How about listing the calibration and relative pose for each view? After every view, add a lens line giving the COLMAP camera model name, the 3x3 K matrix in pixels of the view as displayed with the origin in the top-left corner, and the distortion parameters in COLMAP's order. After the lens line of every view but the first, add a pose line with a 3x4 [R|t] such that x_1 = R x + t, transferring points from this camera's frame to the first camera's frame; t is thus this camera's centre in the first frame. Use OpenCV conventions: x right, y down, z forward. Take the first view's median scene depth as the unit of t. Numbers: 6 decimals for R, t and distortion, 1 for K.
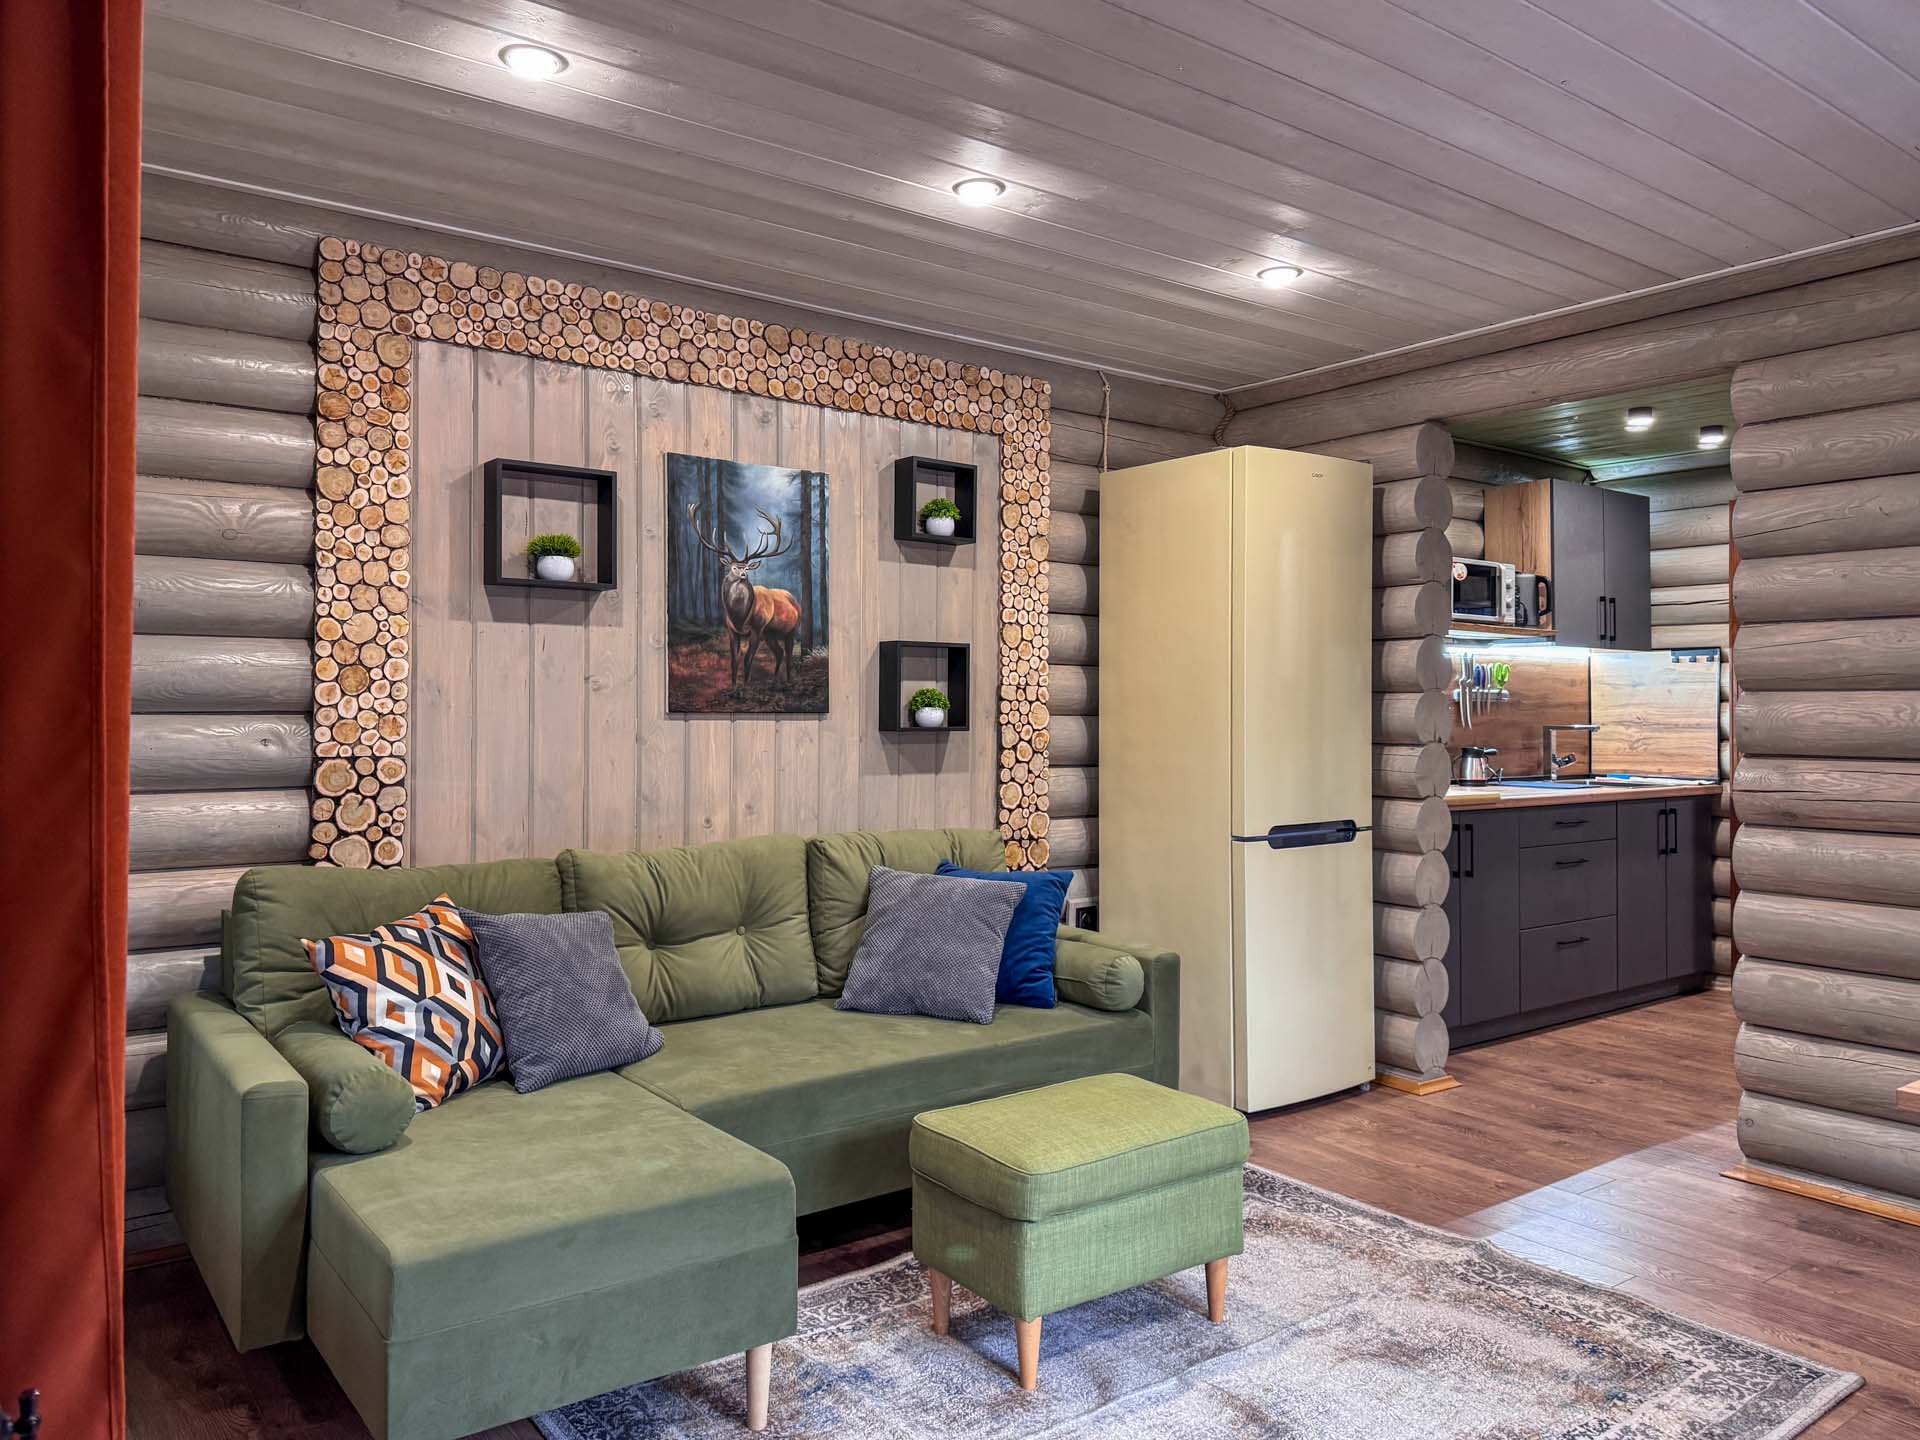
lens RADIAL K [[1375.9, 0, 959.3], [0, 1375.9, 683.8], [0, 0, 1]] dist [0.003699, 0.000542]
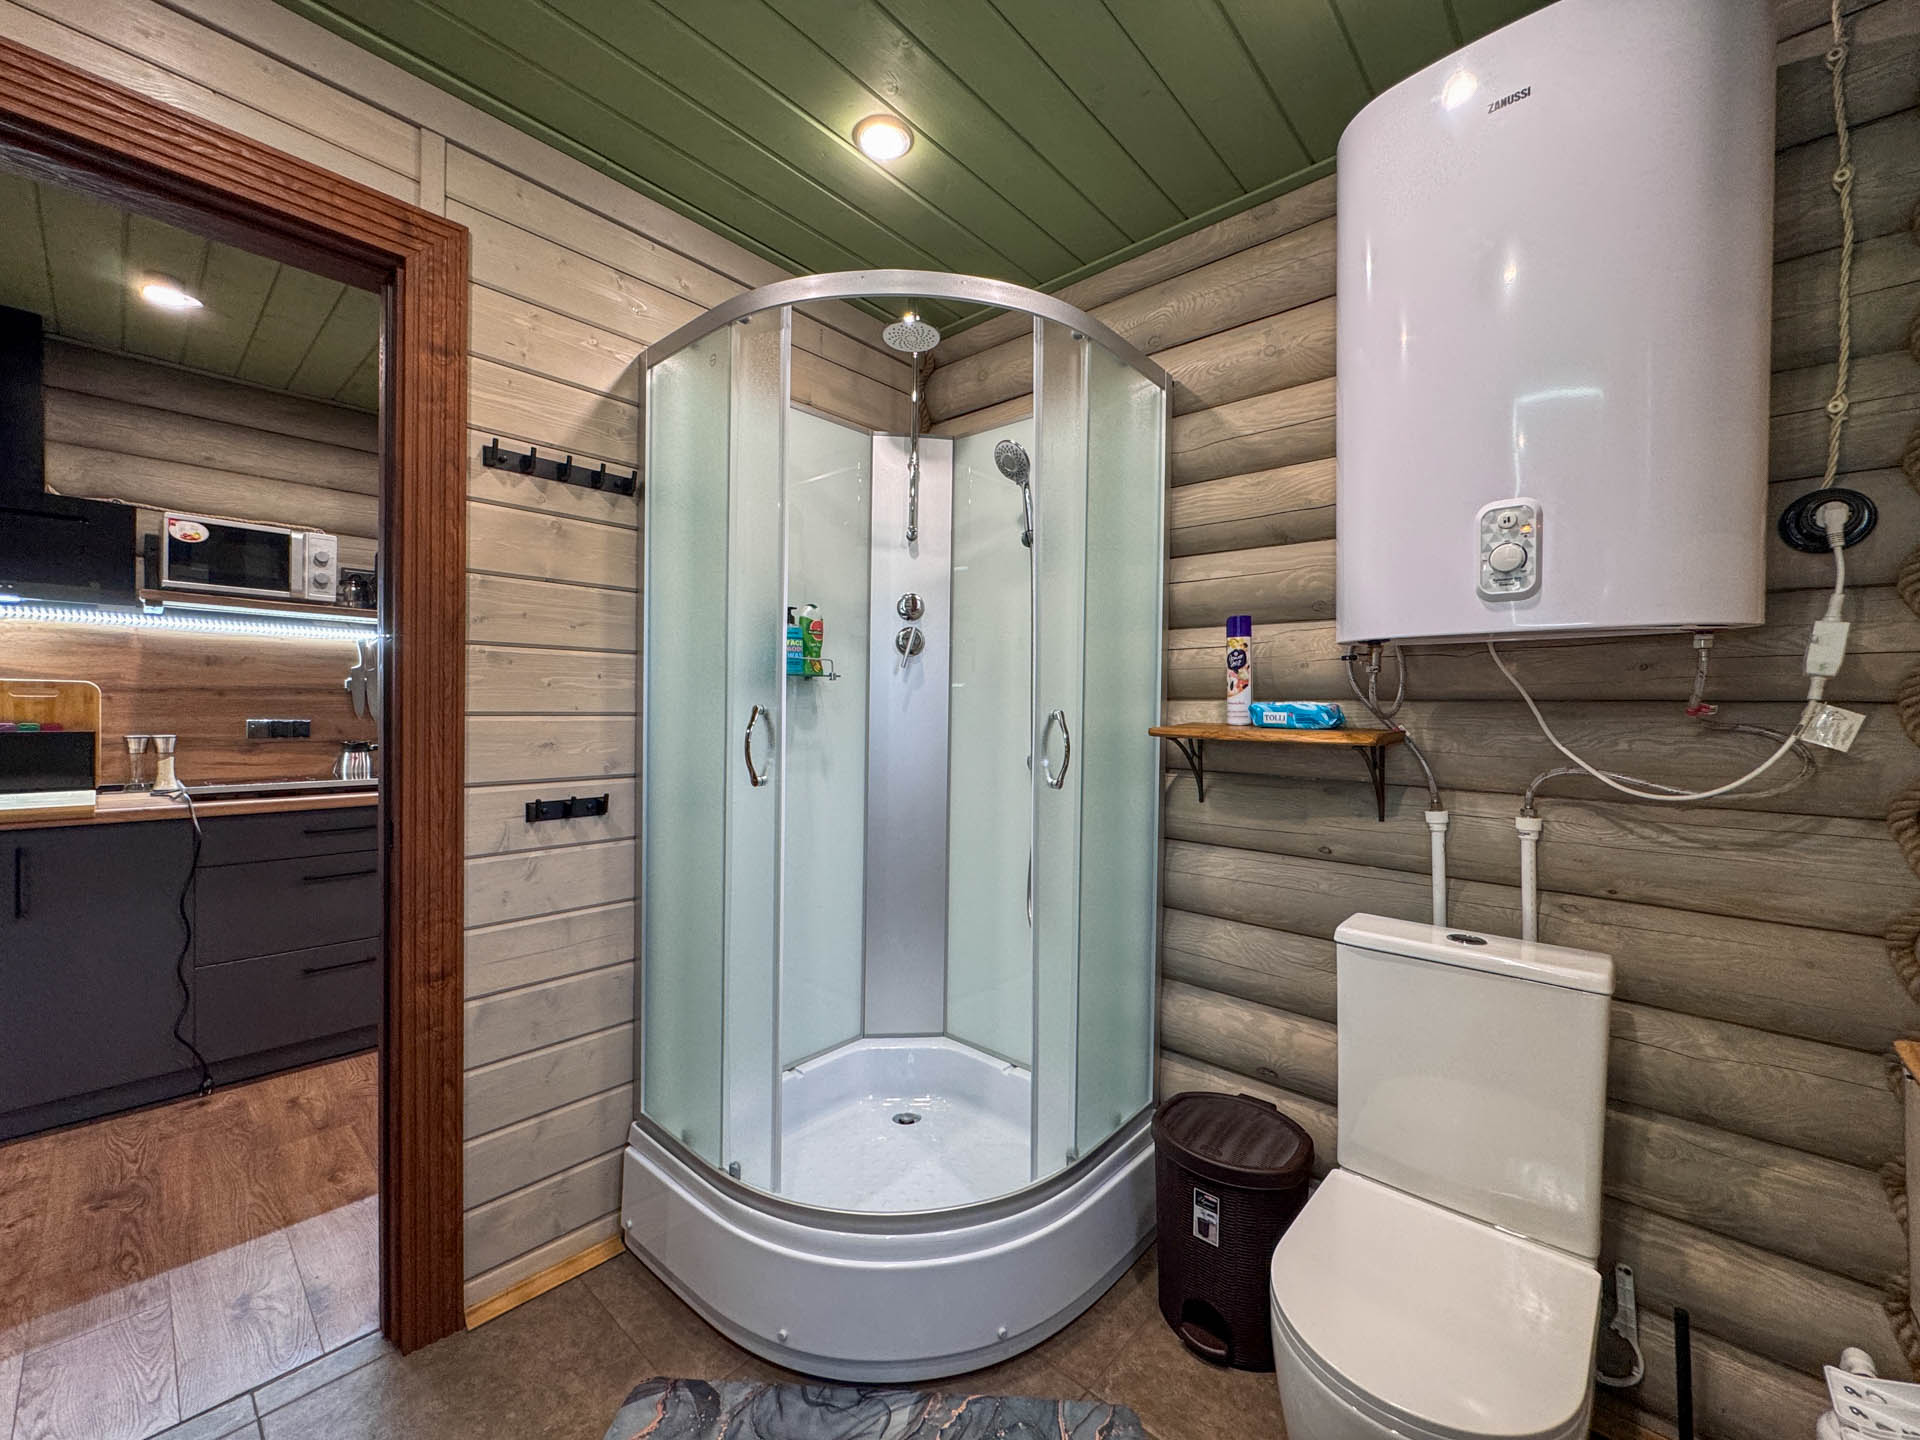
lens RADIAL K [[768.1, 0, 960.0], [0, 768.1, 720.0], [0, 0, 1]] dist [-0.001149, -0.000304]
pose [[0.980623, 0.006155, 0.195805, 0.644960], [-0.013415, 0.999270, 0.035773, 0.008013], [-0.195442, -0.037707, 0.979990, 0.397161]]
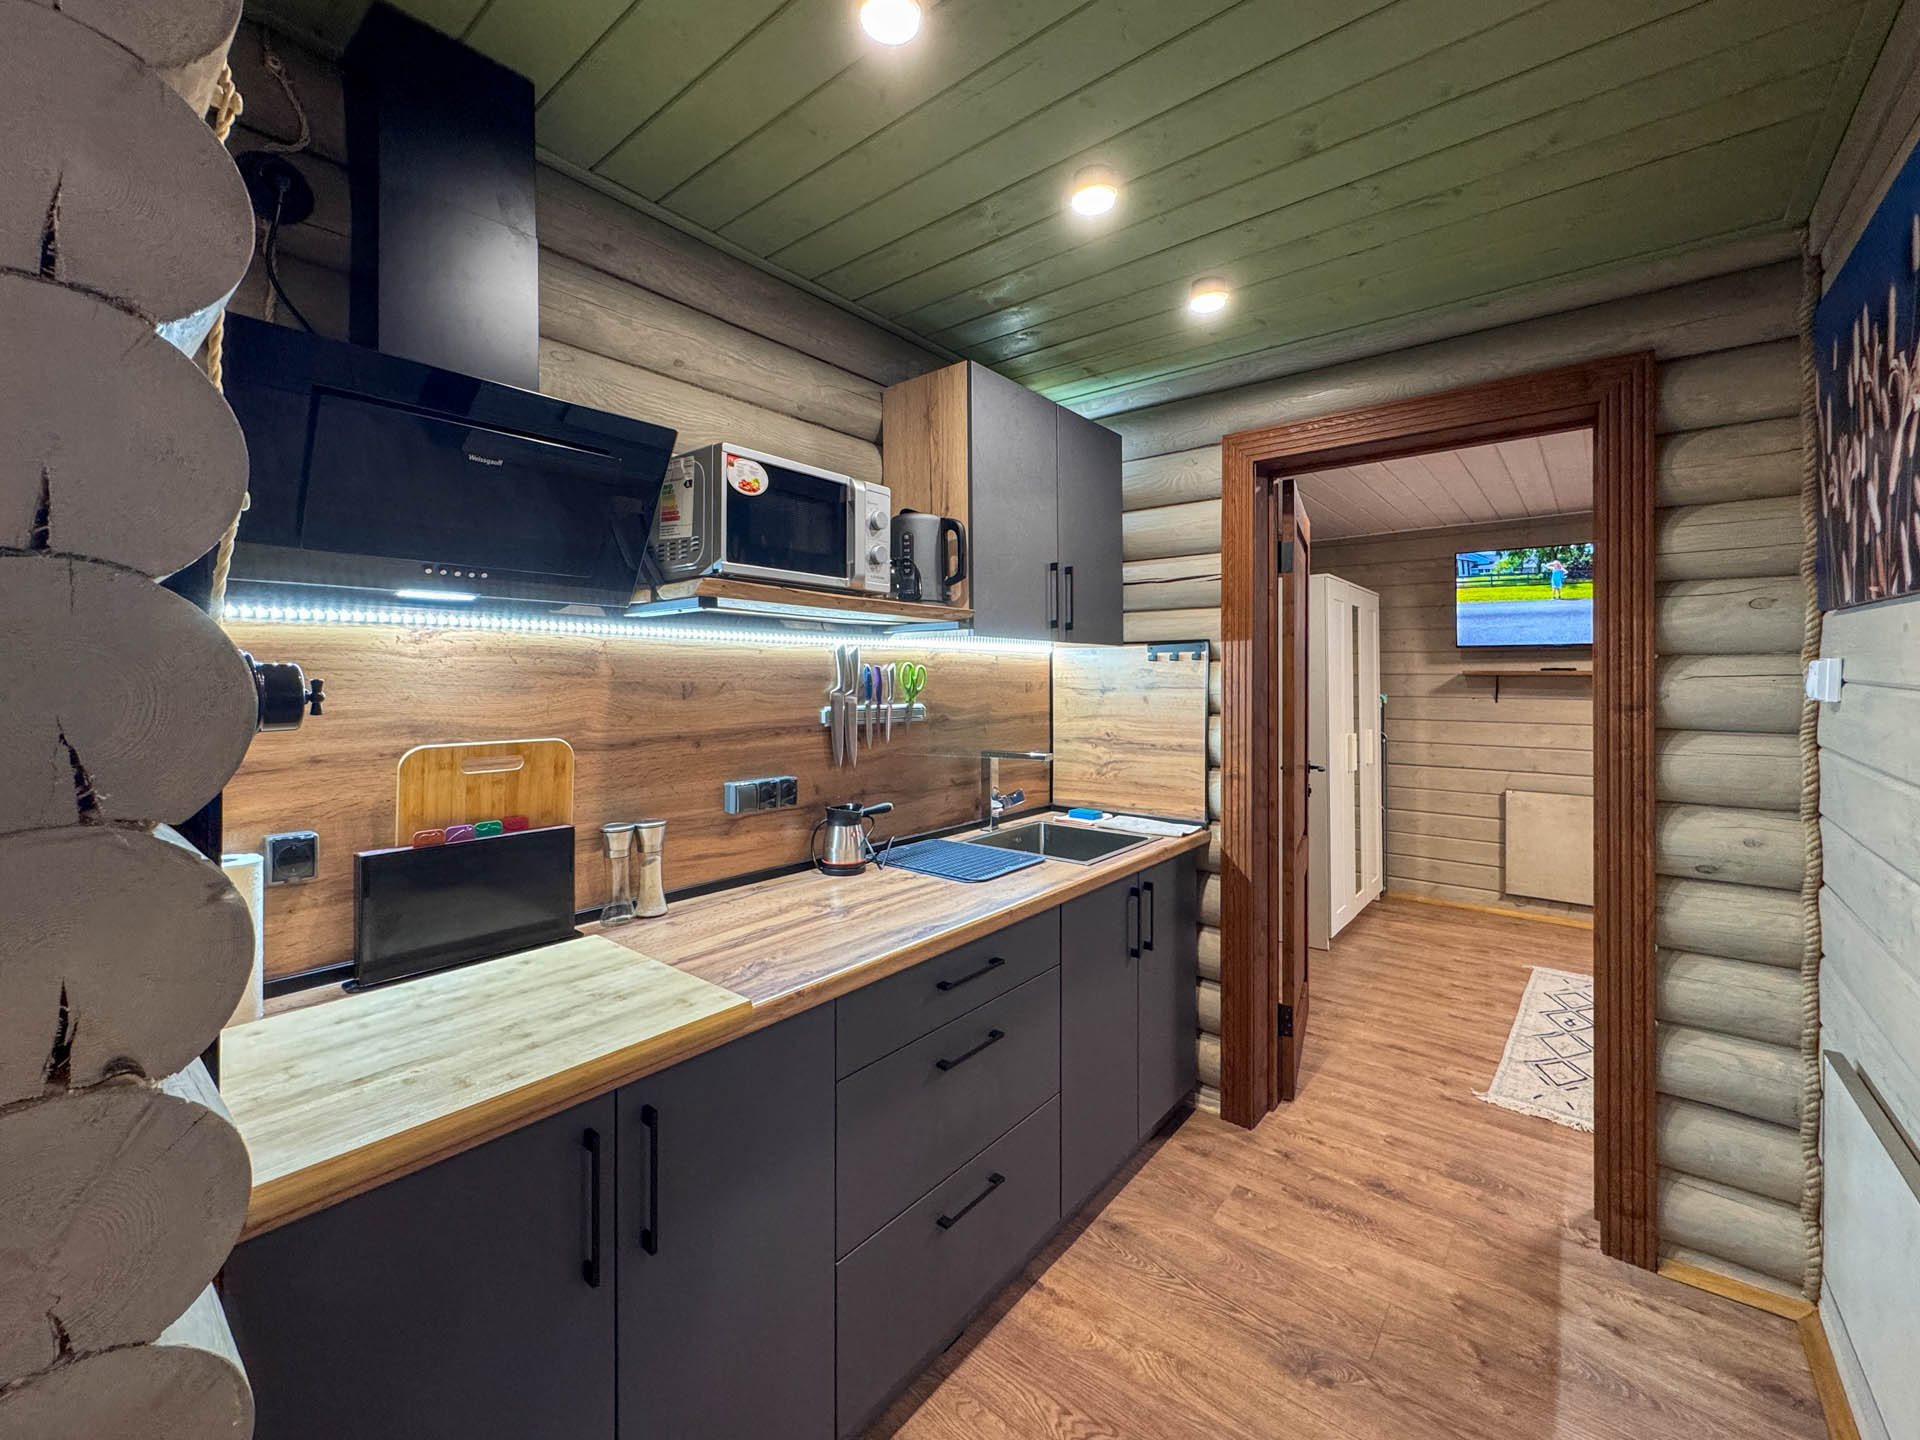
lens RADIAL K [[784.3, 0, 963.4], [0, 784.3, 675.0], [0, 0, 1]] dist [0.000373, 0.000028]
pose [[0.969221, -0.004709, 0.246148, 0.325037], [0.000803, 0.999872, 0.015965, -0.015051], [-0.246192, -0.015276, 0.969101, 0.631125]]
